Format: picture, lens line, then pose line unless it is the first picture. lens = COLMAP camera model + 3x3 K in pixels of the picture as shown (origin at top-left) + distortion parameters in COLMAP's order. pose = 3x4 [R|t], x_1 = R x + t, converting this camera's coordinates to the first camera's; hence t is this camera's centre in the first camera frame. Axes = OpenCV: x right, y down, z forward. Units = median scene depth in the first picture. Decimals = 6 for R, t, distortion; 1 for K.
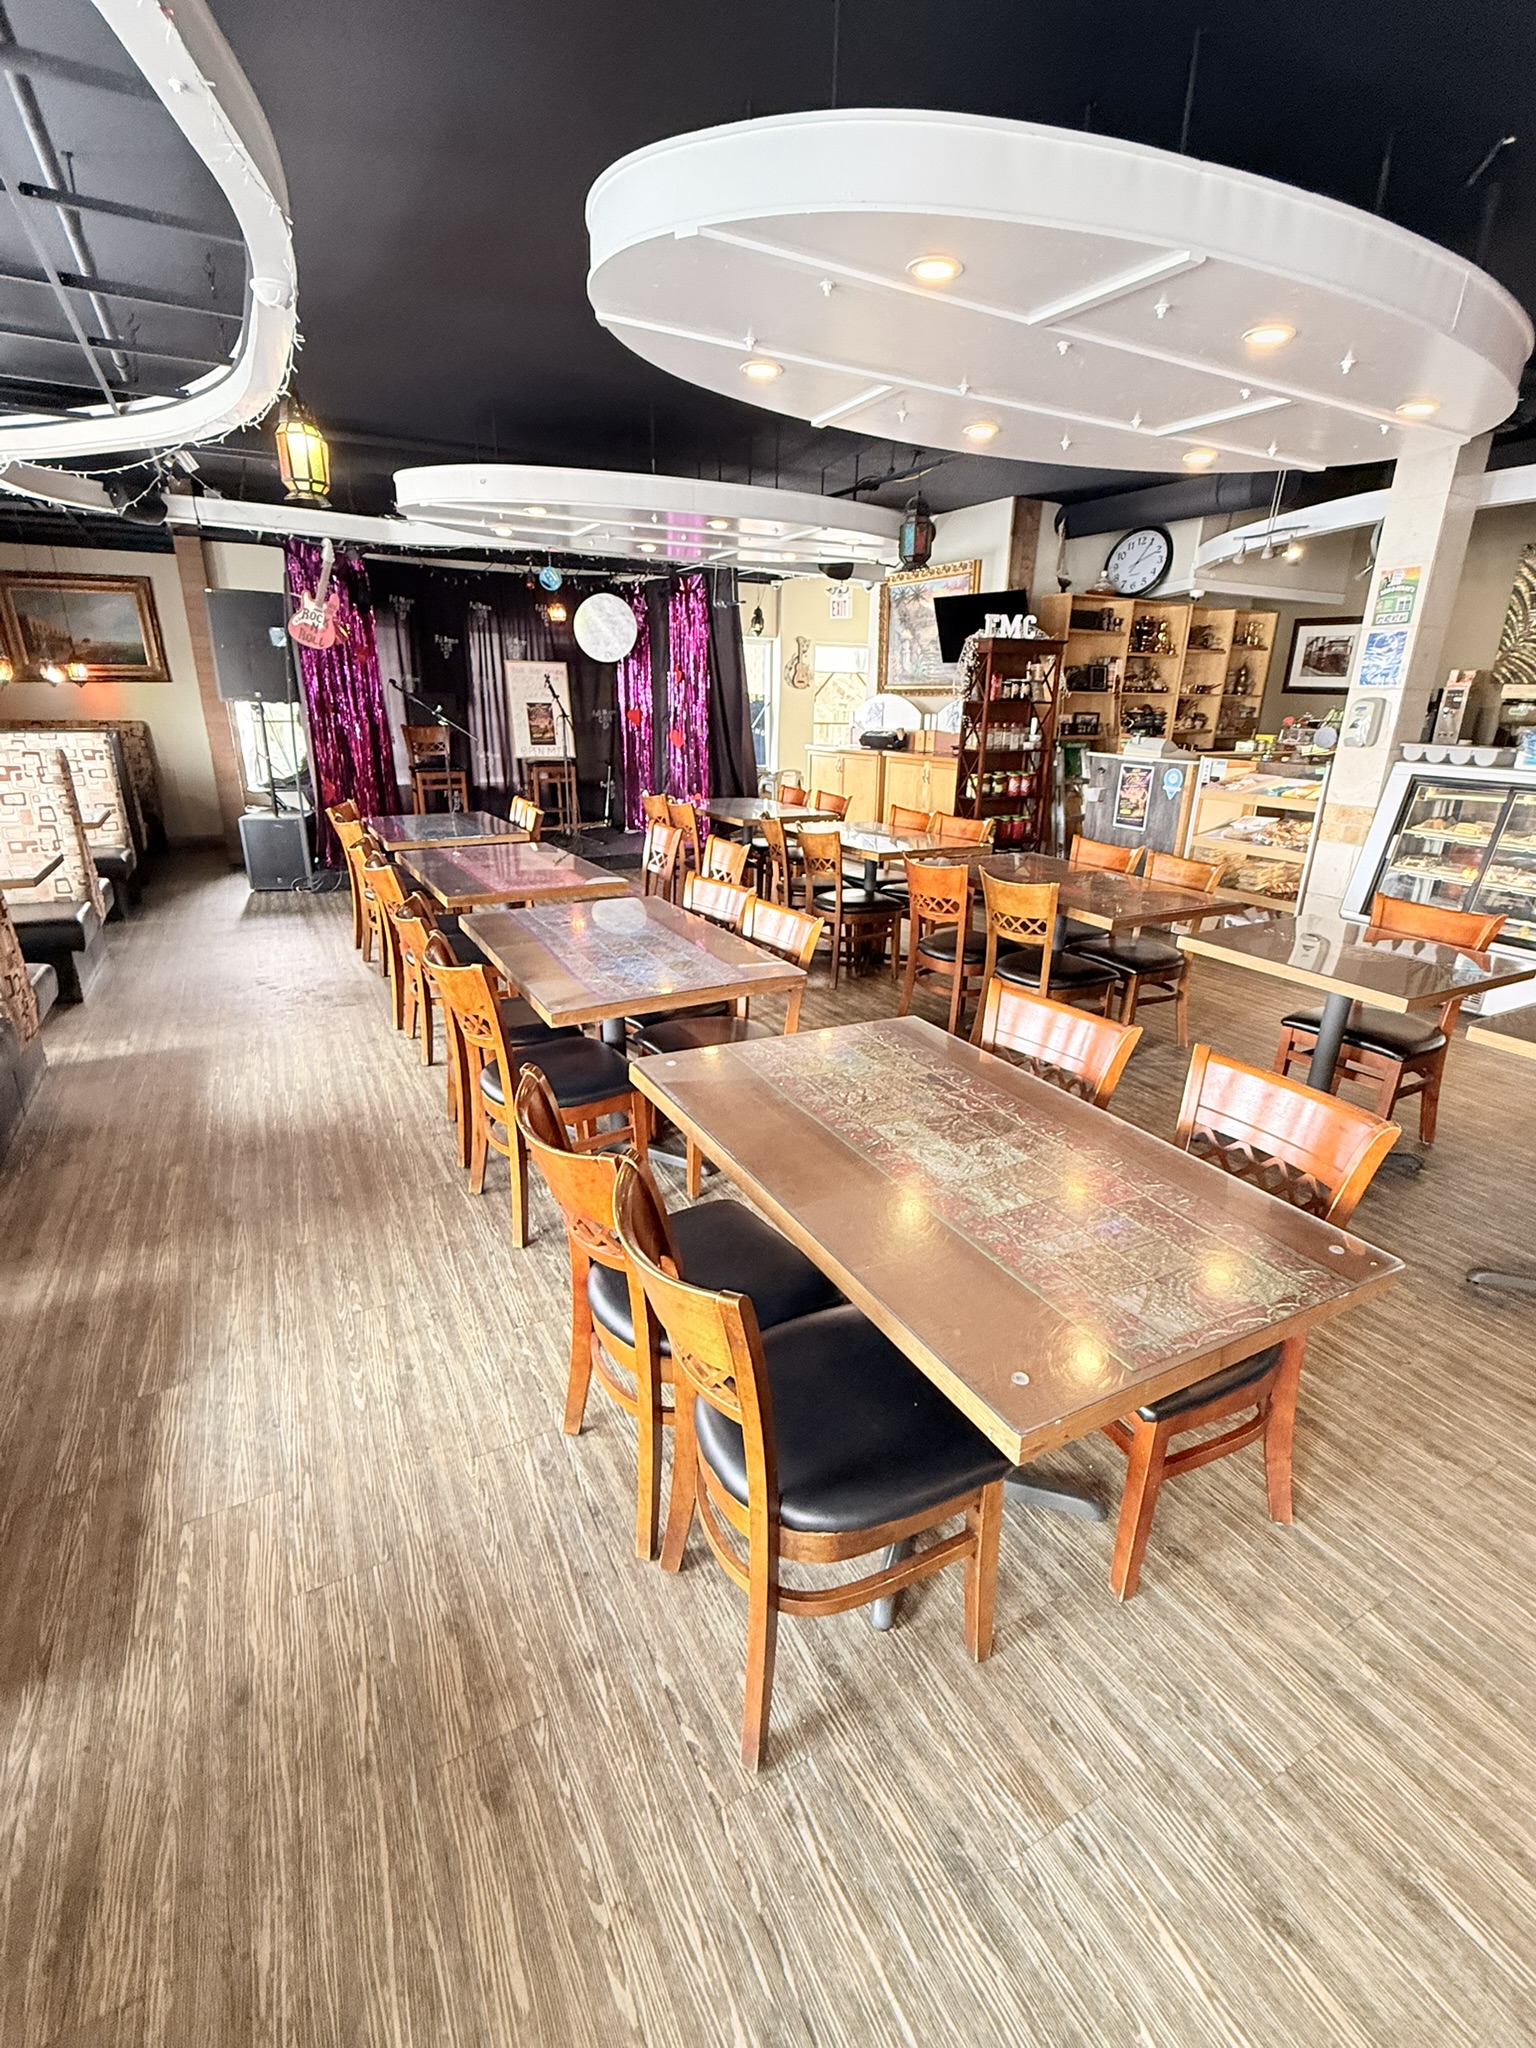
lens RADIAL K [[927.8, 0, 765.2], [0, 927.8, 1023.3], [0, 0, 1]] dist [-0.006924, 0.002837]
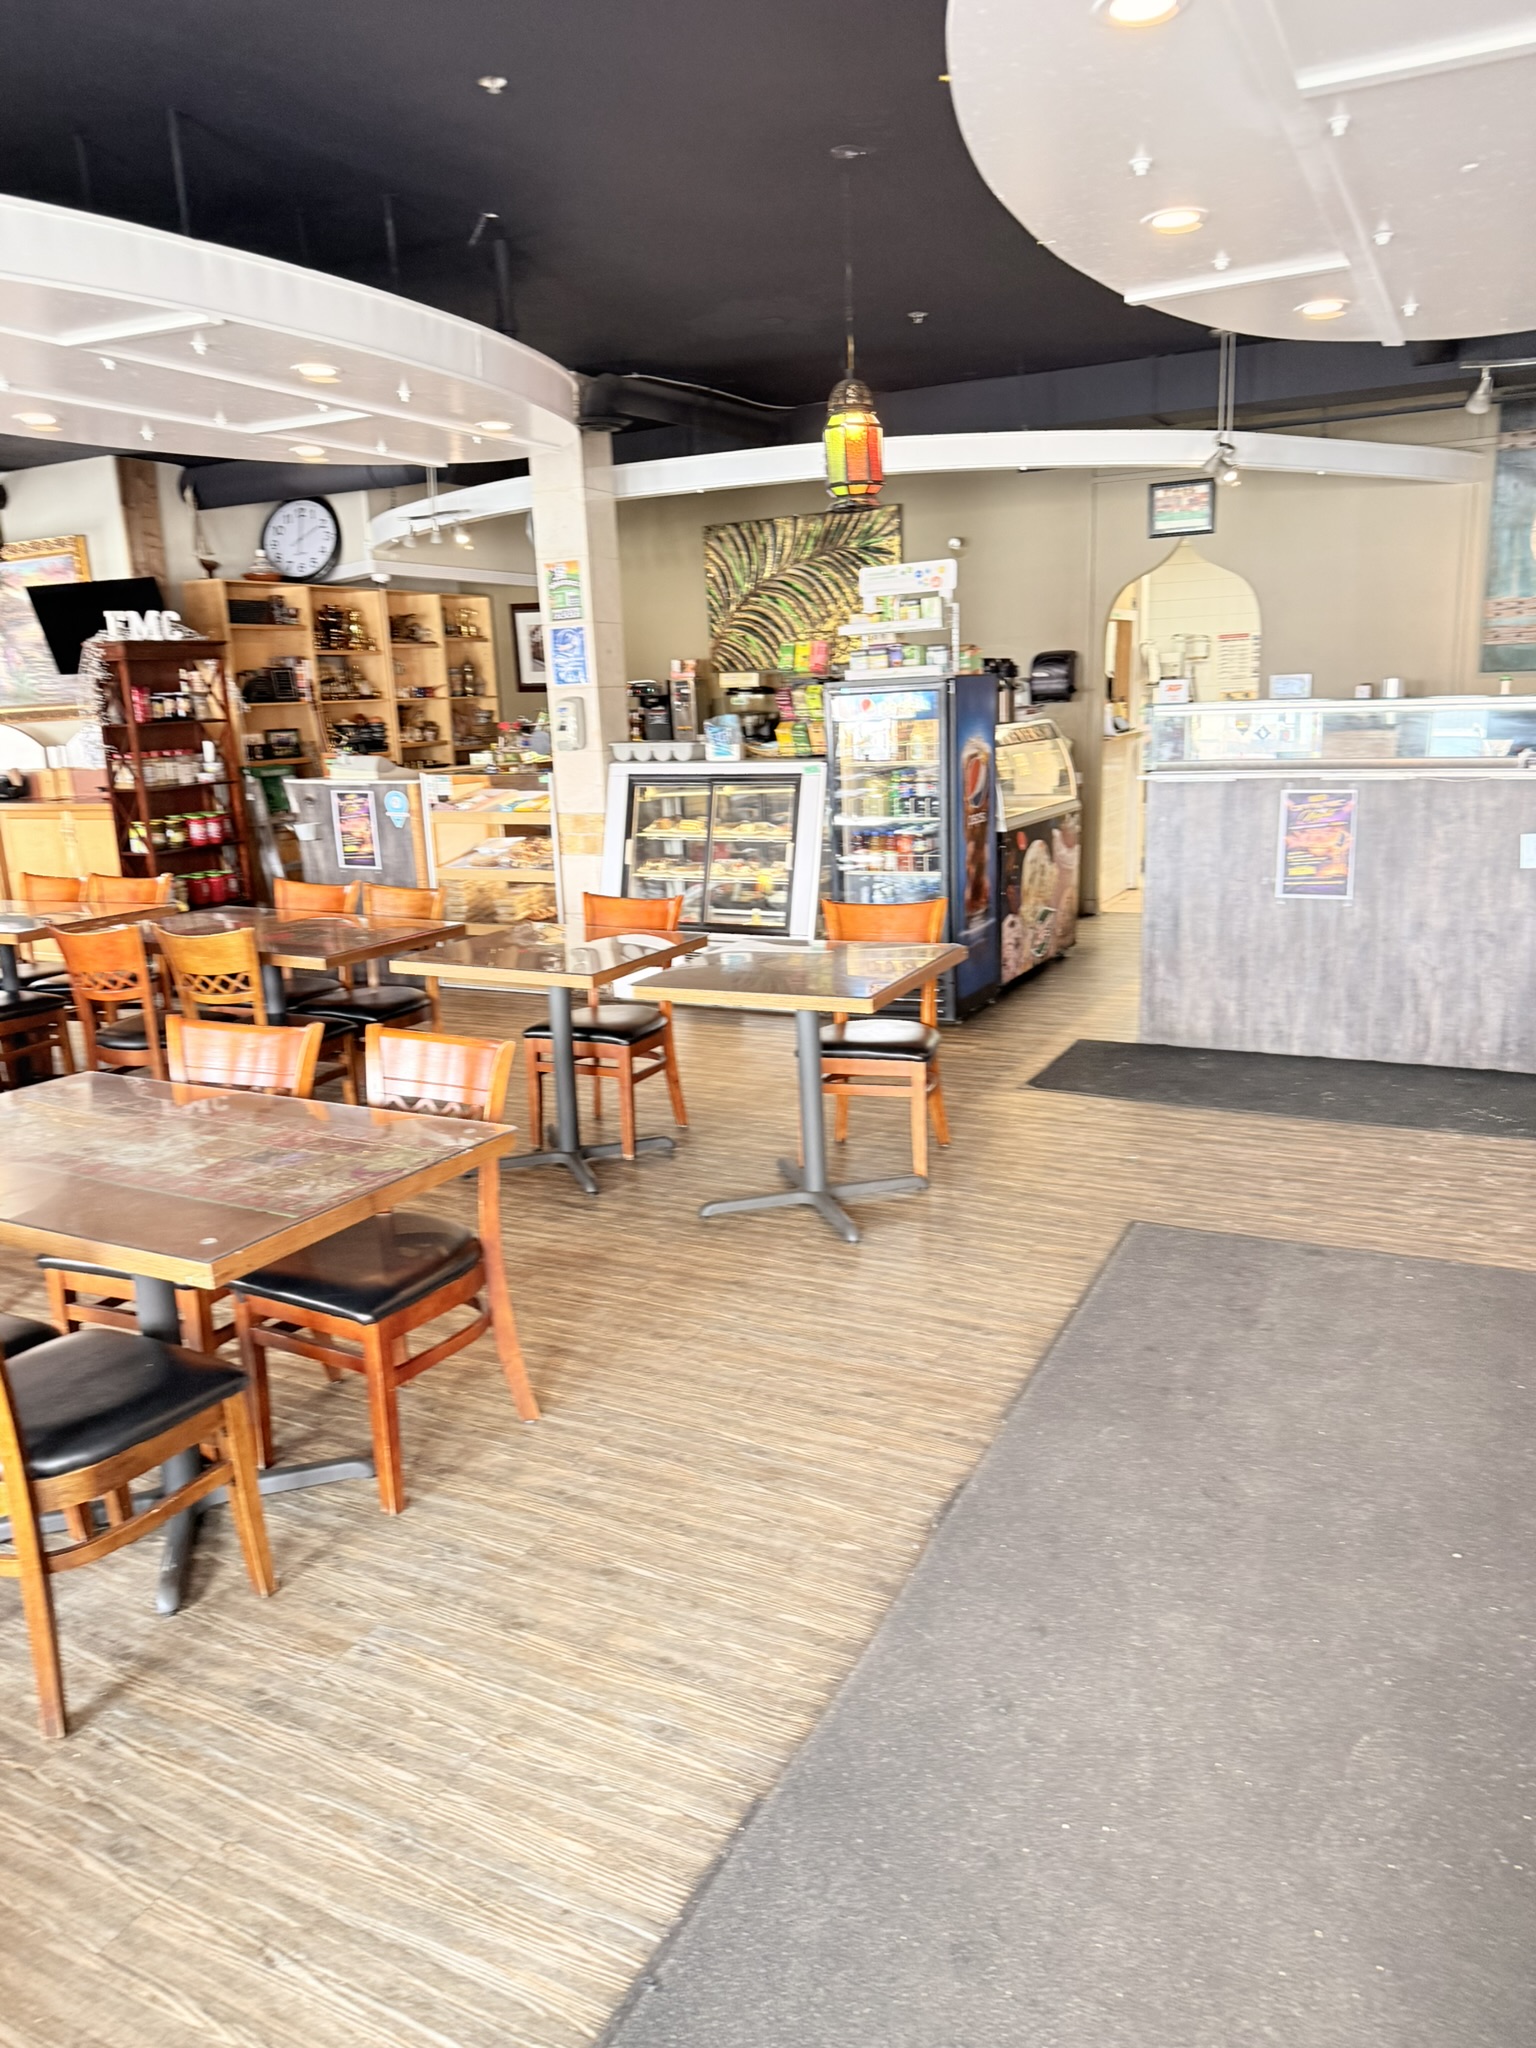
lens RADIAL K [[1449.4, 0, 751.3], [0, 1449.4, 1037.8], [0, 0, 1]] dist [0.048378, -0.058876]
pose [[0.824647, -0.178458, 0.536759, -0.035011], [0.238129, 0.970270, -0.043259, 0.092877], [-0.513081, 0.163491, 0.842626, -0.284993]]
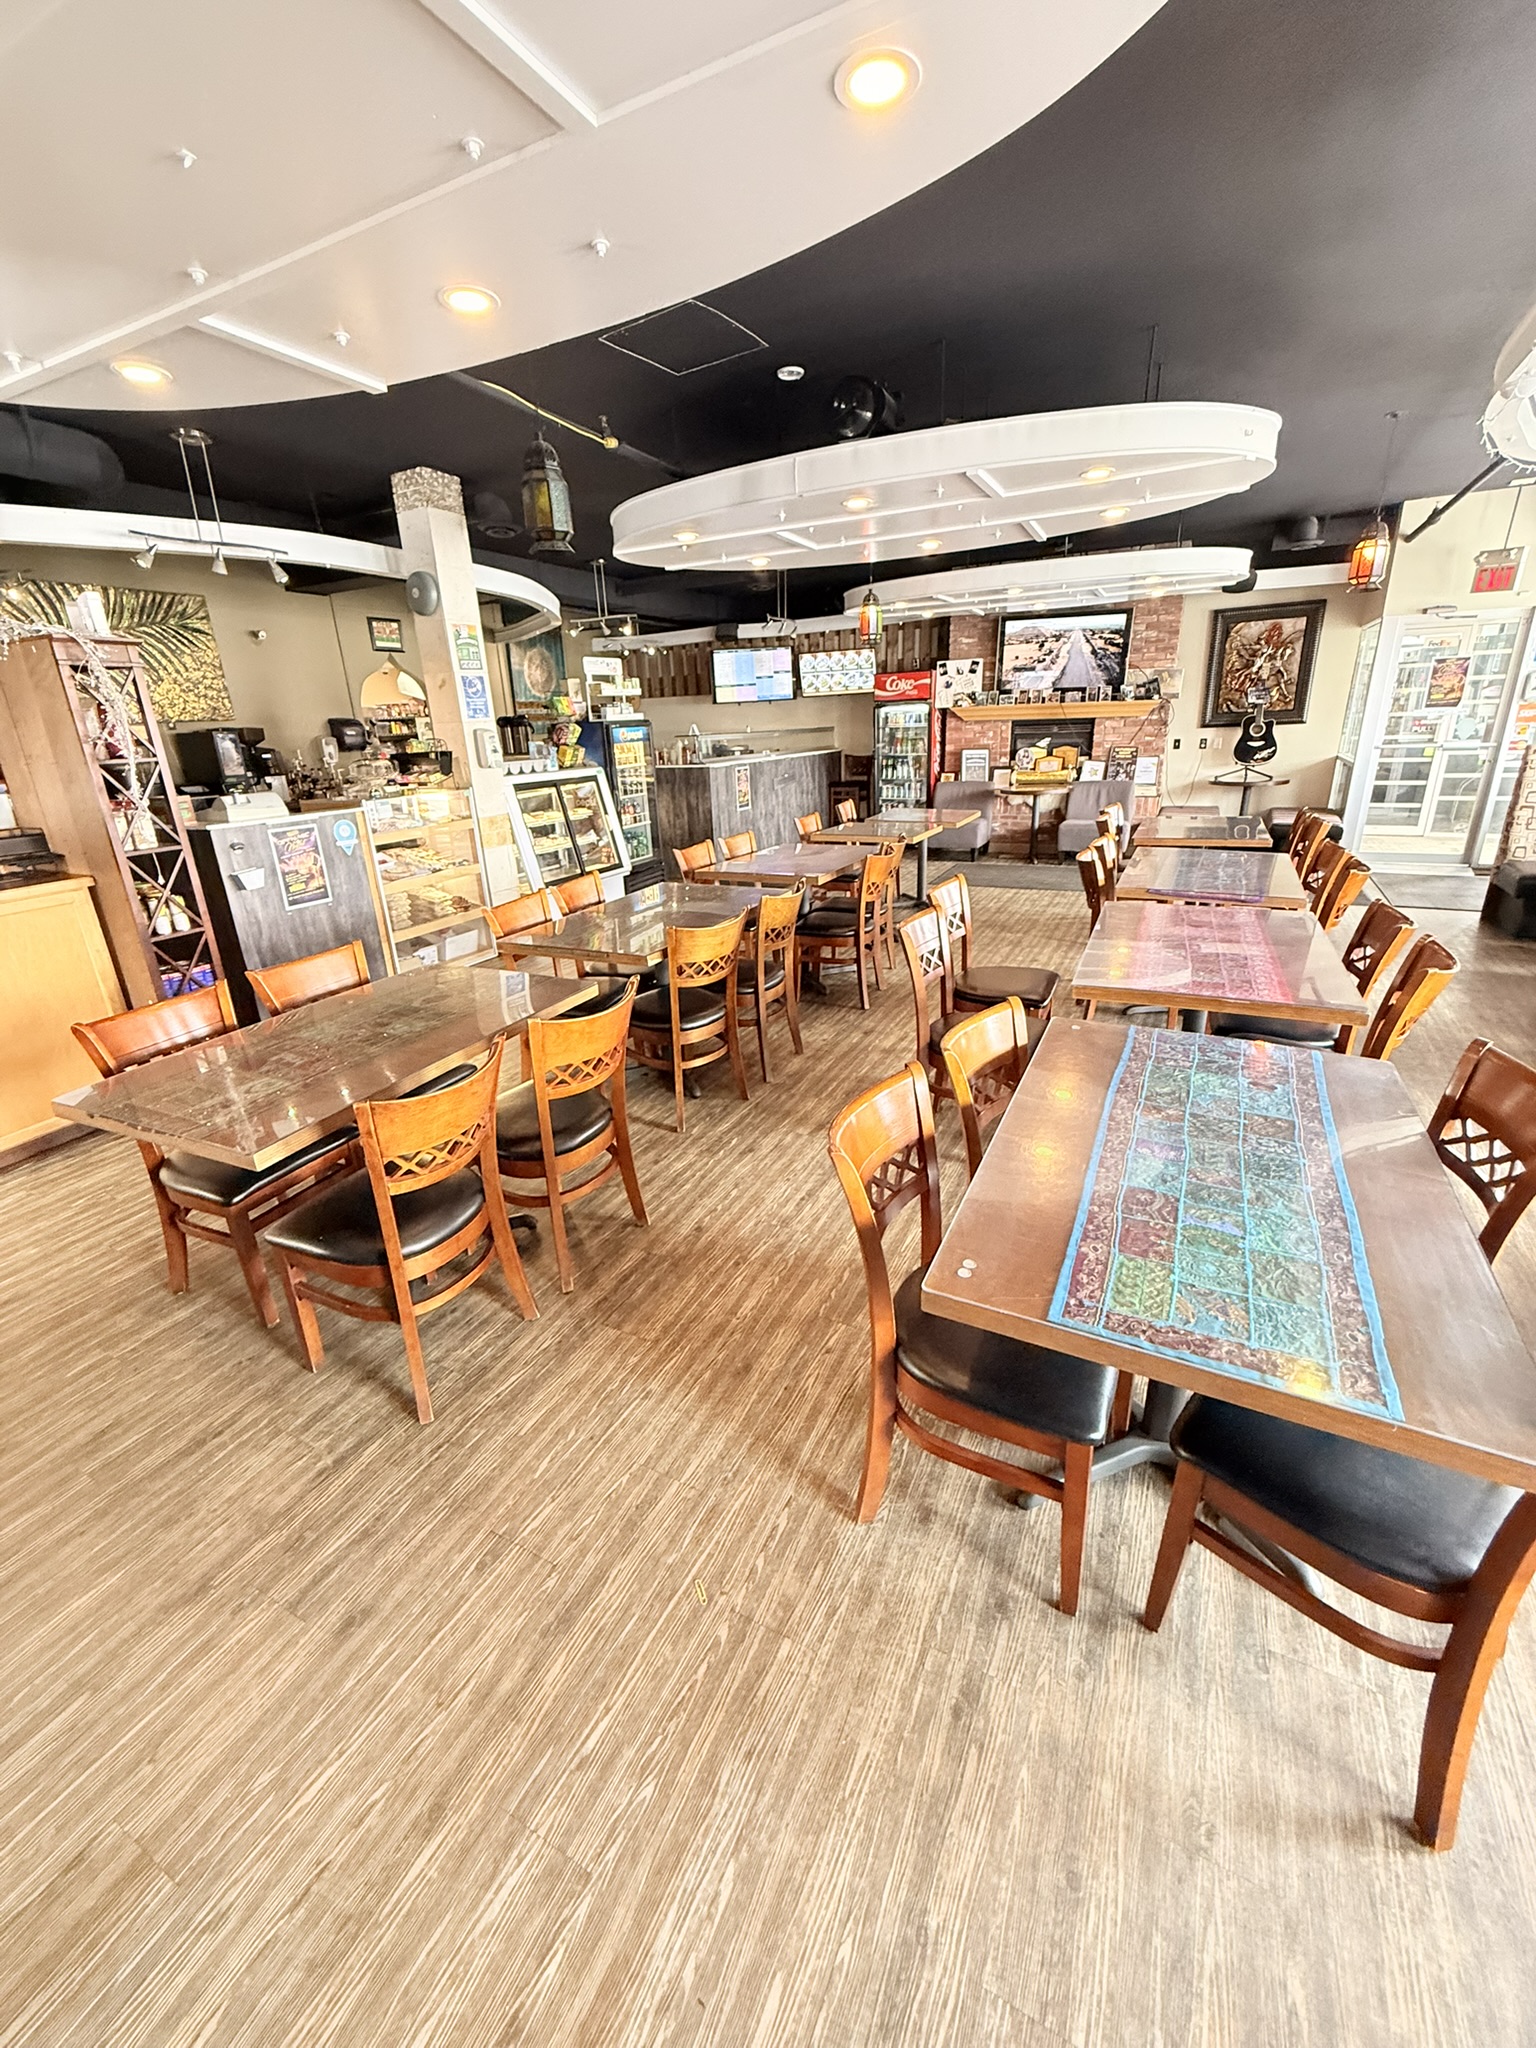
lens RADIAL K [[823.5, 0, 760.9], [0, 823.5, 1021.2], [0, 0, 1]] dist [0.001308, -0.000047]
pose [[-0.568616, -0.278407, 0.774058, -0.582628], [0.303146, 0.803838, 0.511807, -0.545563], [-0.764708, 0.525674, -0.372677, 1.488426]]
